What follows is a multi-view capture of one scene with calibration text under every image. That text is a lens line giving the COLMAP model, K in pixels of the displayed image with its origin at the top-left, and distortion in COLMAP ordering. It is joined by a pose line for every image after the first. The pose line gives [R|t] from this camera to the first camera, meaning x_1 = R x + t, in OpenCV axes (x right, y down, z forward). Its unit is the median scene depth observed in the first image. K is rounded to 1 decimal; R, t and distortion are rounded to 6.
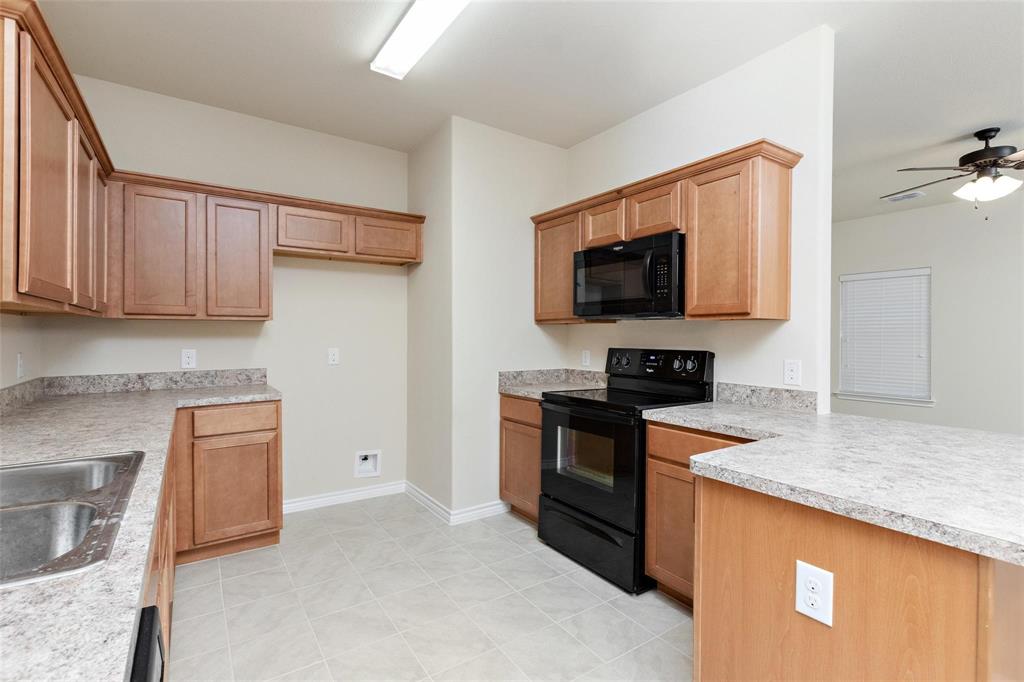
lens RADIAL K [[476.3, 0, 512.0], [0, 476.3, 341.0], [0, 0, 1]] dist [-0.000501, -0.000095]
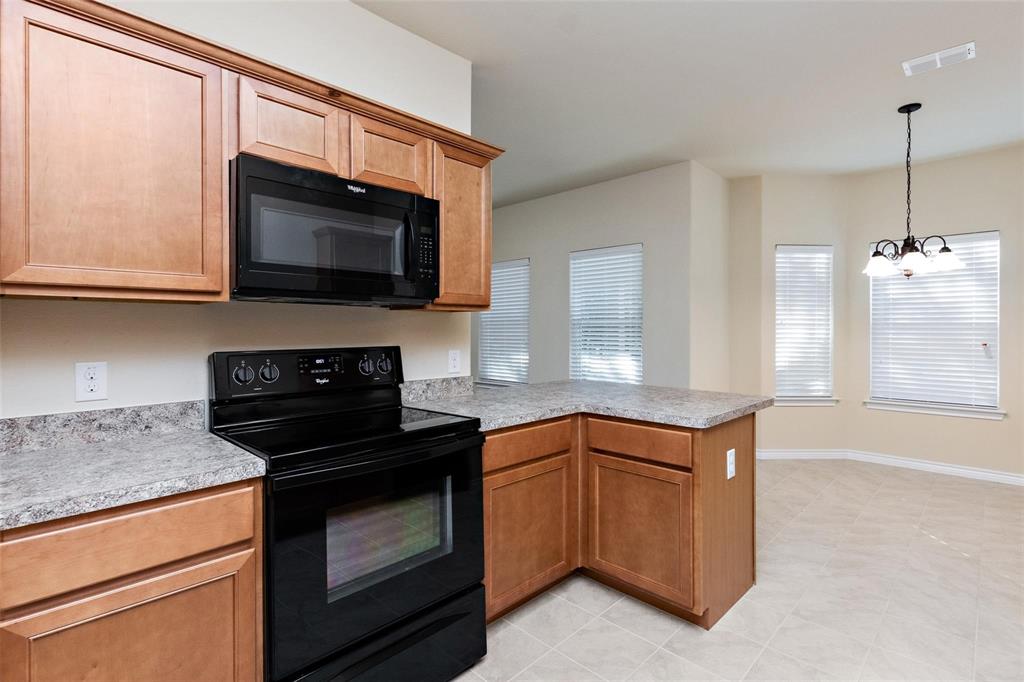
lens RADIAL K [[487.2, 0, 515.5], [0, 487.2, 327.8], [0, 0, 1]] dist [-0.002192, -0.001040]
pose [[-0.207493, -0.005284, 0.978222, -0.493577], [0.009569, 0.999927, 0.007431, -0.016343], [-0.978190, 0.010902, -0.207427, 1.024114]]
